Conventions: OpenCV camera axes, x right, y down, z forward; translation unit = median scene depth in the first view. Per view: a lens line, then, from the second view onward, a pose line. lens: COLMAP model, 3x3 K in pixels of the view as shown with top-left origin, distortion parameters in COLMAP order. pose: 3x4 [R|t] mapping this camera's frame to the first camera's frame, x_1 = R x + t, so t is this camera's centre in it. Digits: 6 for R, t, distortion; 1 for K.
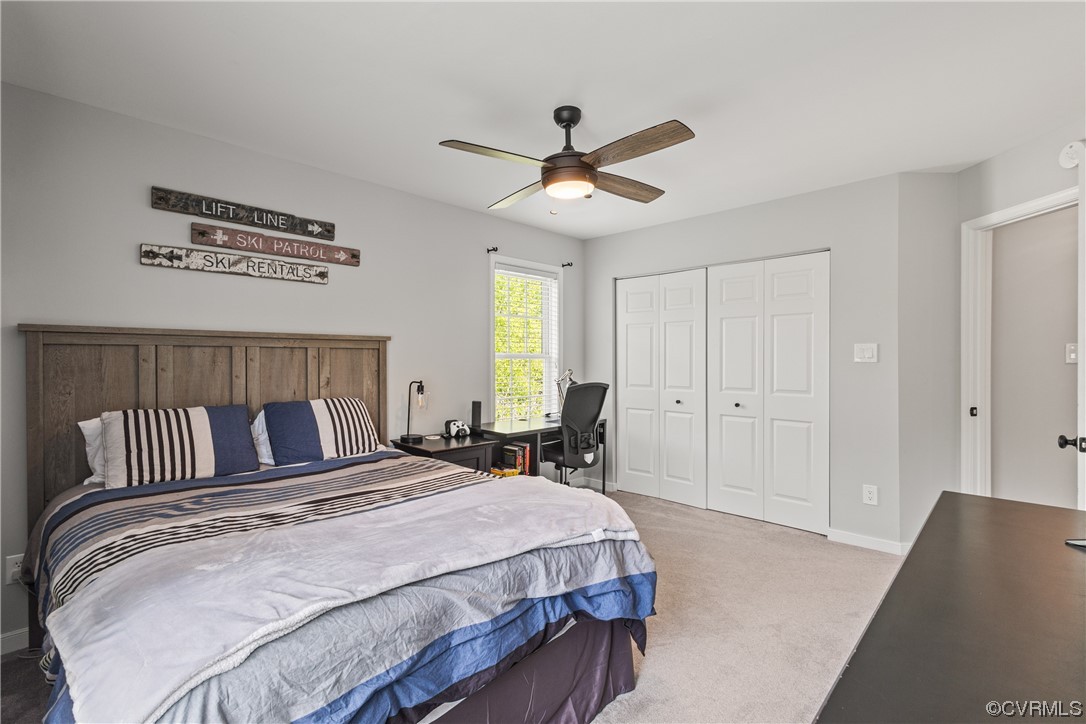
lens RADIAL K [[506.7, 0, 542.3], [0, 506.7, 362.4], [0, 0, 1]] dist [0.009867, -0.001508]
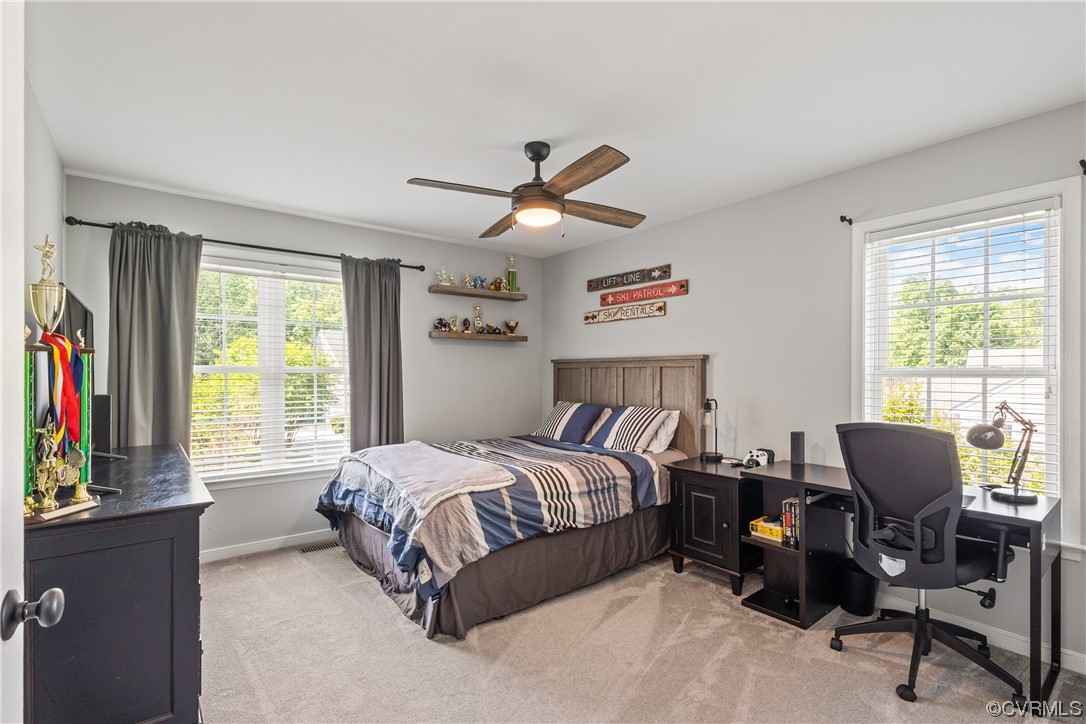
lens RADIAL K [[506.7, 0, 542.8], [0, 506.7, 369.2], [0, 0, 1]] dist [0.009867, -0.001508]
pose [[-0.137489, -0.004921, -0.990491, 0.880286], [-0.002055, 0.999987, -0.004683, -0.016512], [0.990501, 0.001391, -0.137498, 0.918350]]
